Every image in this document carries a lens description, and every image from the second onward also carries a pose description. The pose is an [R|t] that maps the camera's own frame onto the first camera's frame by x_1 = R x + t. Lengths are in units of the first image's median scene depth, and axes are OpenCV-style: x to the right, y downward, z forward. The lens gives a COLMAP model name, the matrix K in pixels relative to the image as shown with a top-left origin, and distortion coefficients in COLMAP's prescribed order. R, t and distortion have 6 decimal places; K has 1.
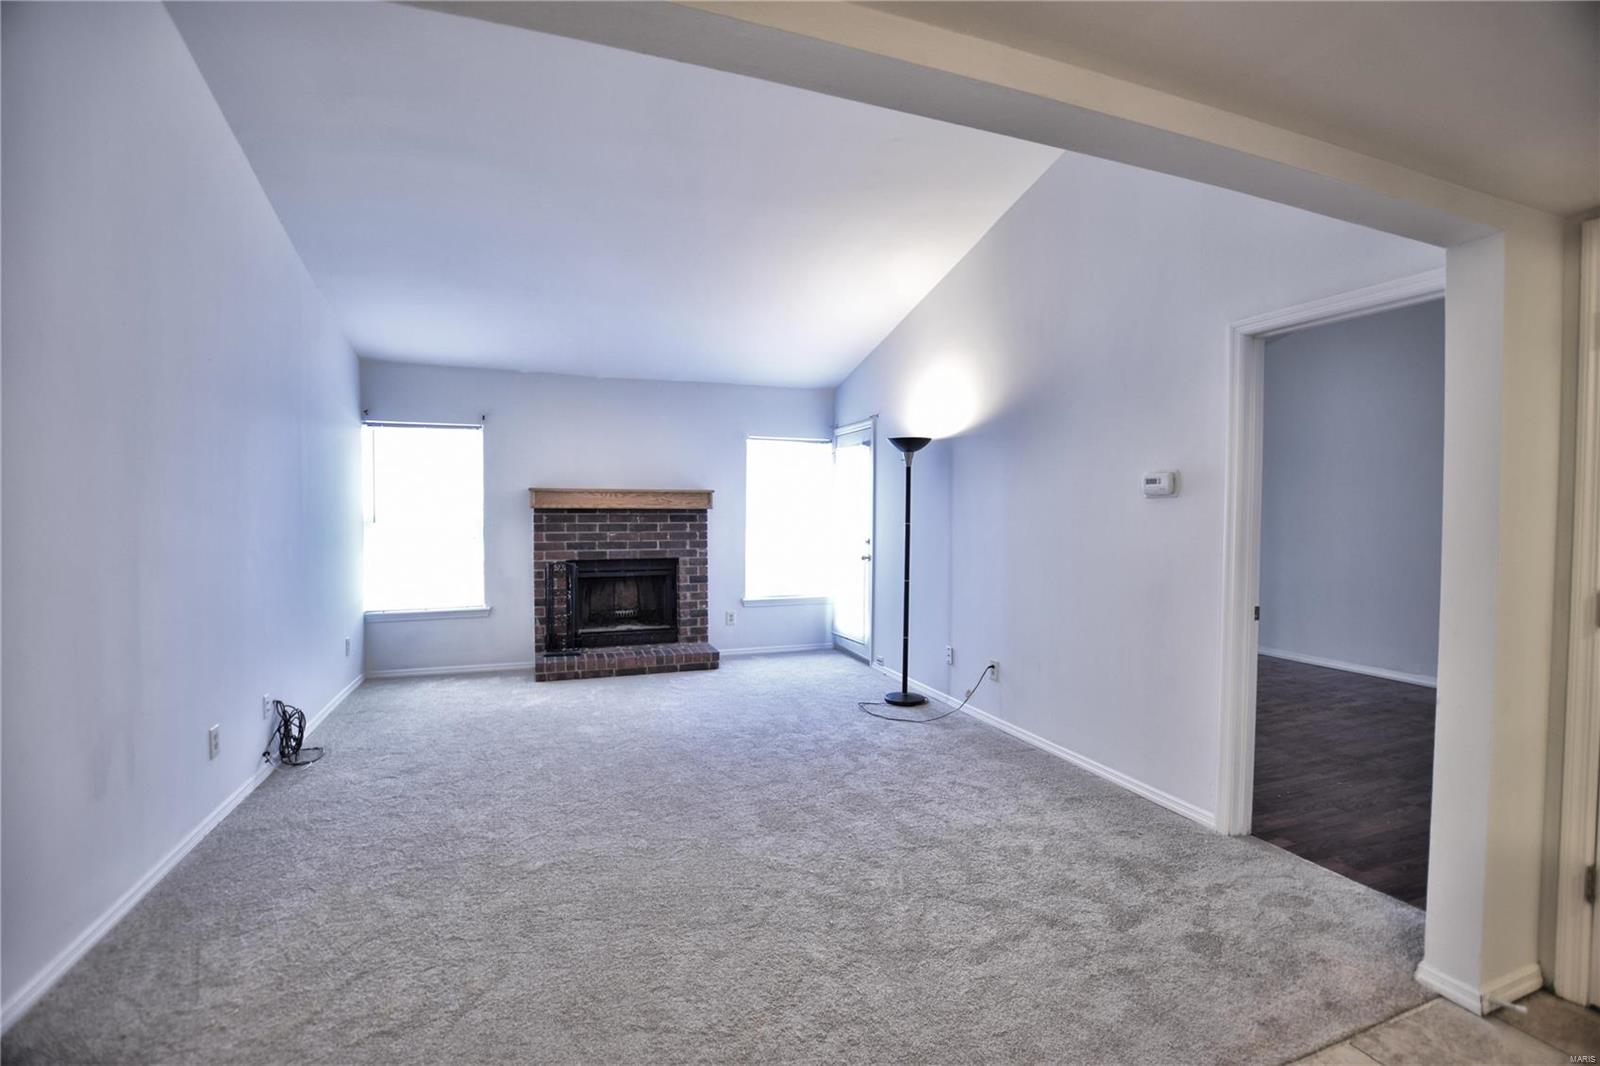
lens RADIAL K [[711.2, 0, 800.8], [0, 711.2, 532.1], [0, 0, 1]] dist [-0.025489, 0.002518]
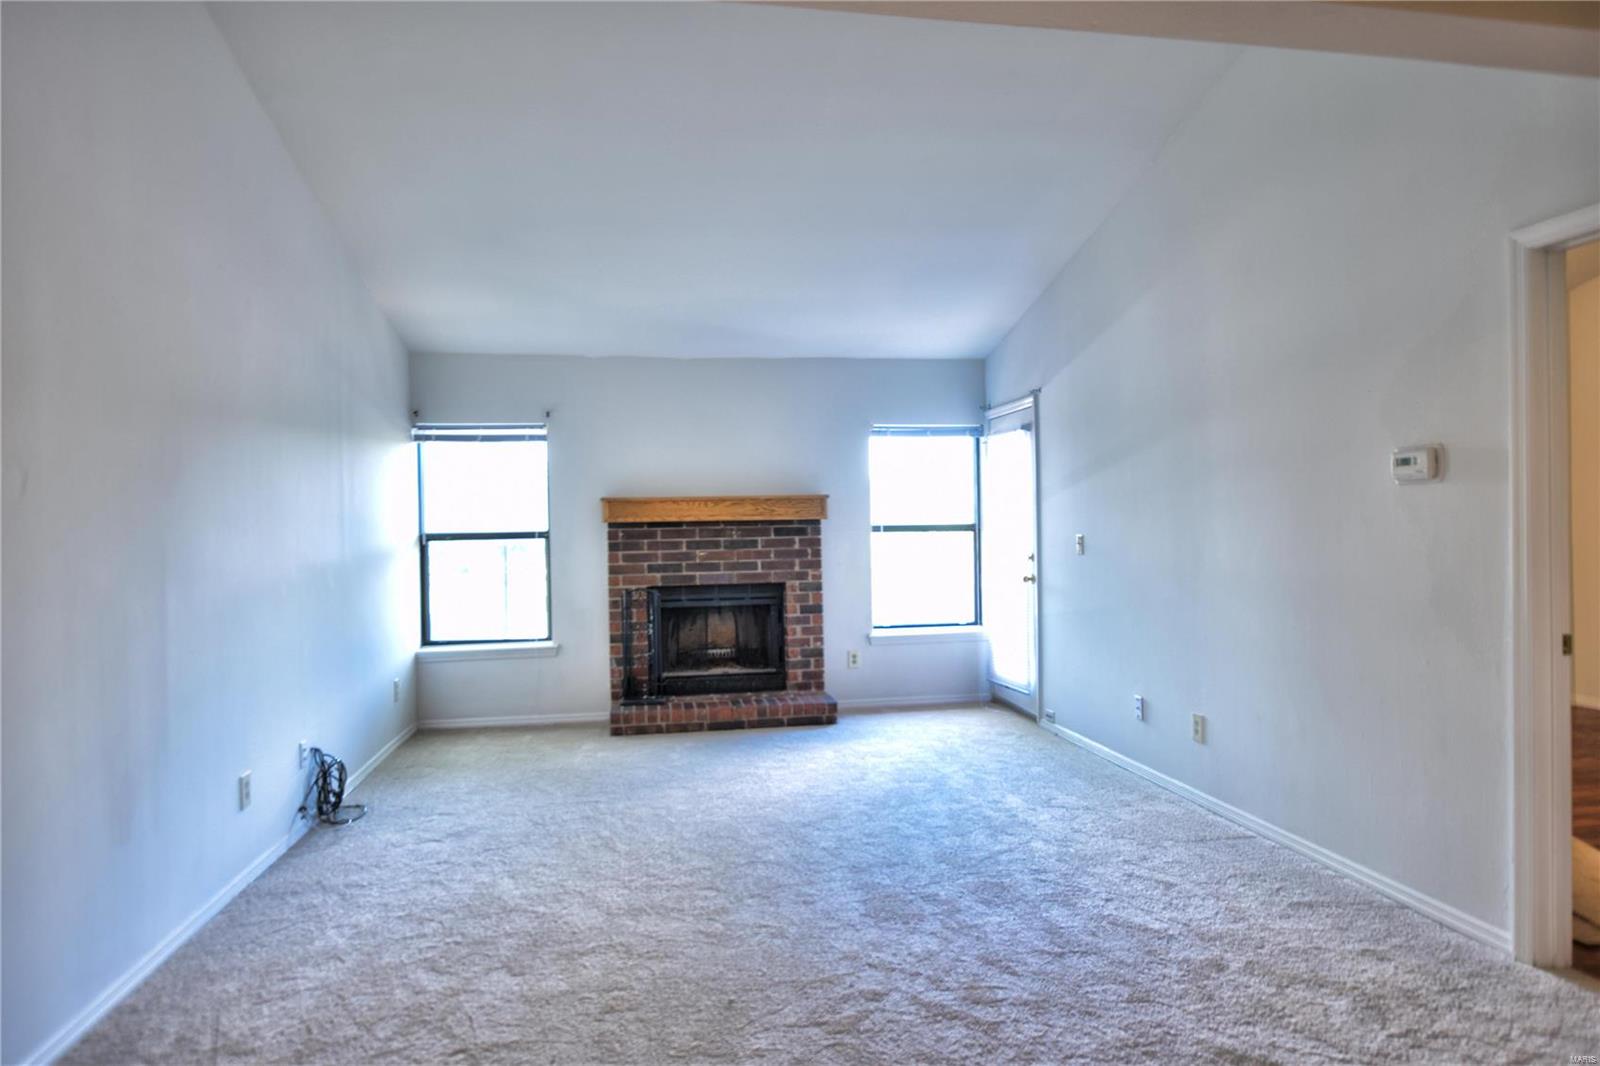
lens RADIAL K [[943.0, 0, 802.3], [0, 943.0, 532.1], [0, 0, 1]] dist [-0.006388, 0.002370]
pose [[0.983703, -0.020376, -0.178645, 0.049919], [0.016247, 0.999567, -0.024551, 0.009971], [0.179068, 0.021248, 0.983607, -0.035684]]
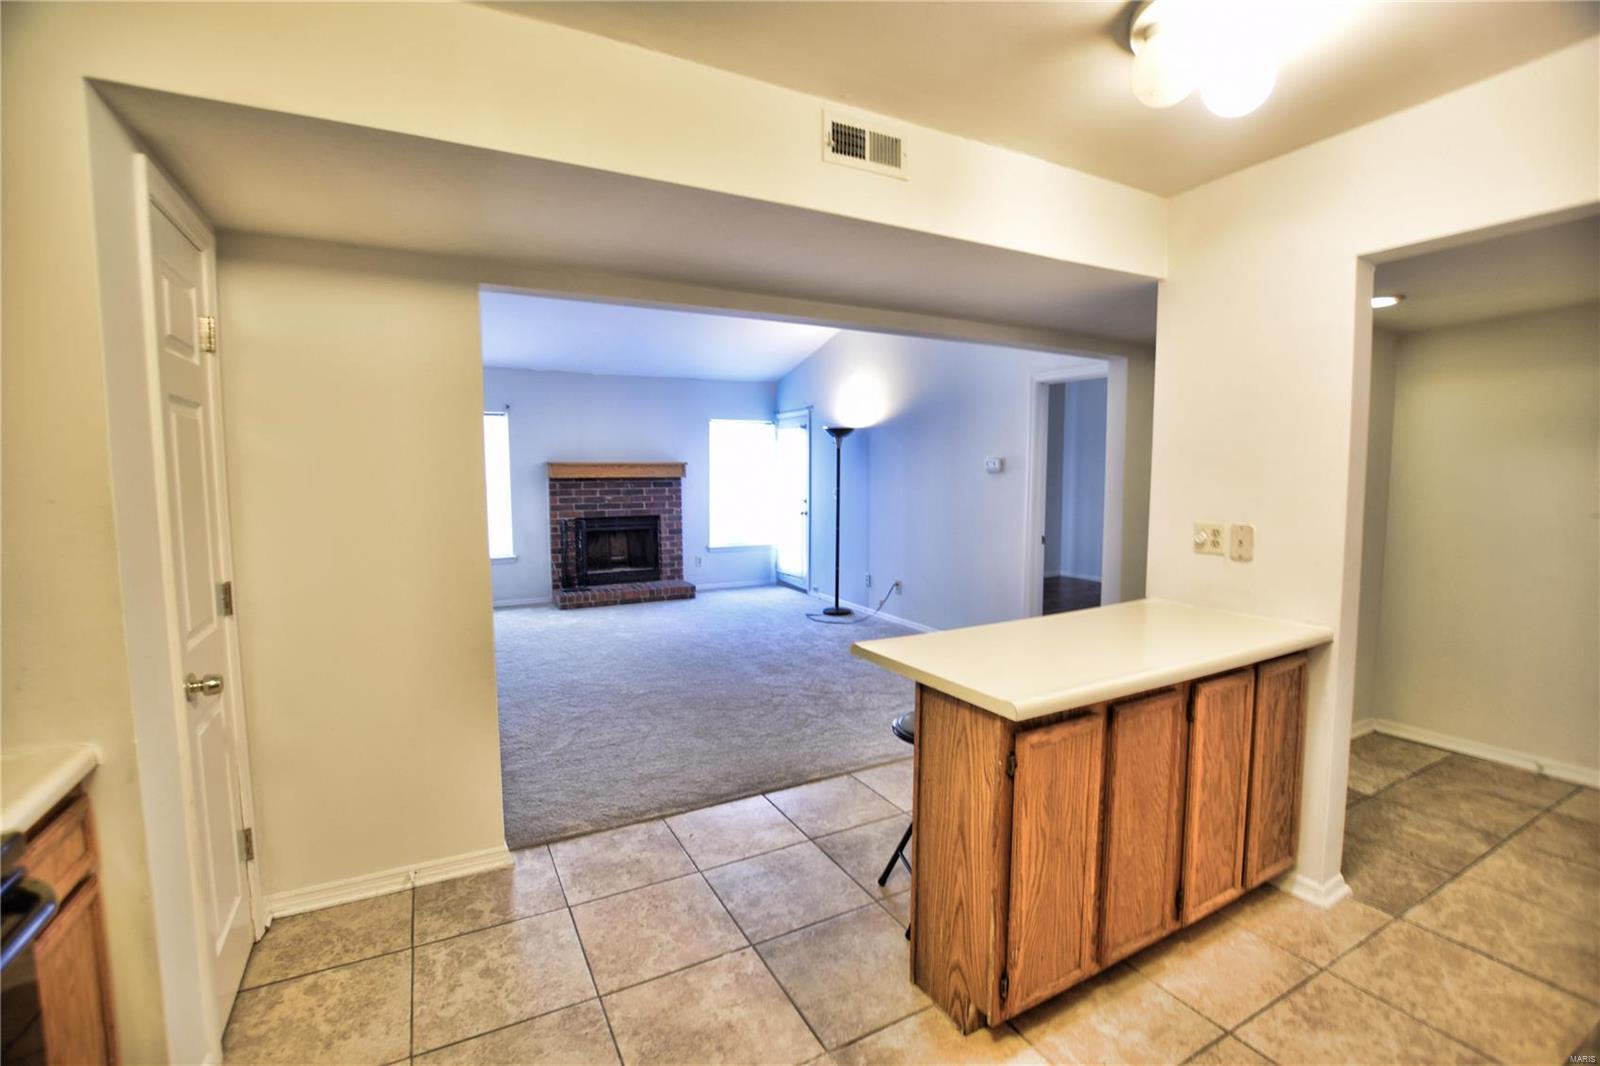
lens RADIAL K [[711.2, 0, 805.3], [0, 711.2, 532.0], [0, 0, 1]] dist [-0.025489, 0.002518]
pose [[0.990257, -0.016579, 0.138263, -0.130945], [0.008498, 0.998232, 0.058832, -0.010330], [-0.138994, -0.057084, 0.988647, -0.465050]]
